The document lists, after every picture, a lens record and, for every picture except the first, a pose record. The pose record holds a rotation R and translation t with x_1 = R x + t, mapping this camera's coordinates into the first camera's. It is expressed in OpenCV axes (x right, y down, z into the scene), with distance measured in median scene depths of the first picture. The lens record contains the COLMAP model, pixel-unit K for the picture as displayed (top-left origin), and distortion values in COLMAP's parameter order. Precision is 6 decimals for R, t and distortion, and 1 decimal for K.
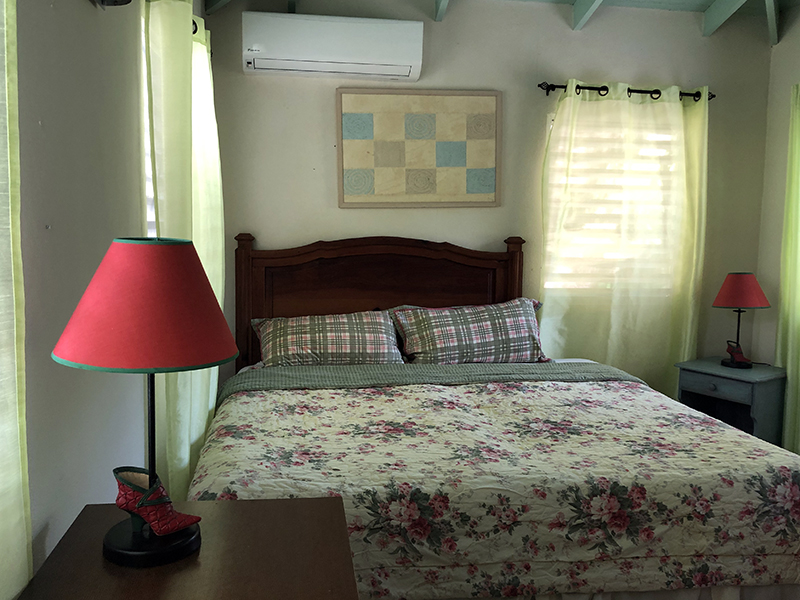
lens RADIAL K [[632.9, 0, 399.3], [0, 632.9, 302.5], [0, 0, 1]] dist [0.019152, -0.020068]
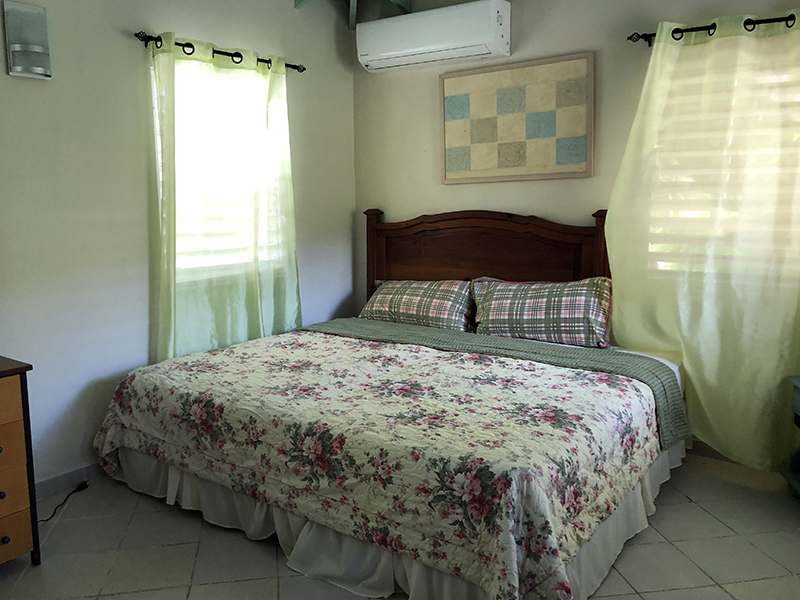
lens RADIAL K [[632.9, 0, 396.7], [0, 632.9, 299.2], [0, 0, 1]] dist [0.019152, -0.020068]
pose [[0.752946, 0.086570, -0.652364, 0.611498], [-0.064674, 0.996245, 0.057559, -0.009808], [0.654897, -0.001148, 0.755717, 0.125165]]
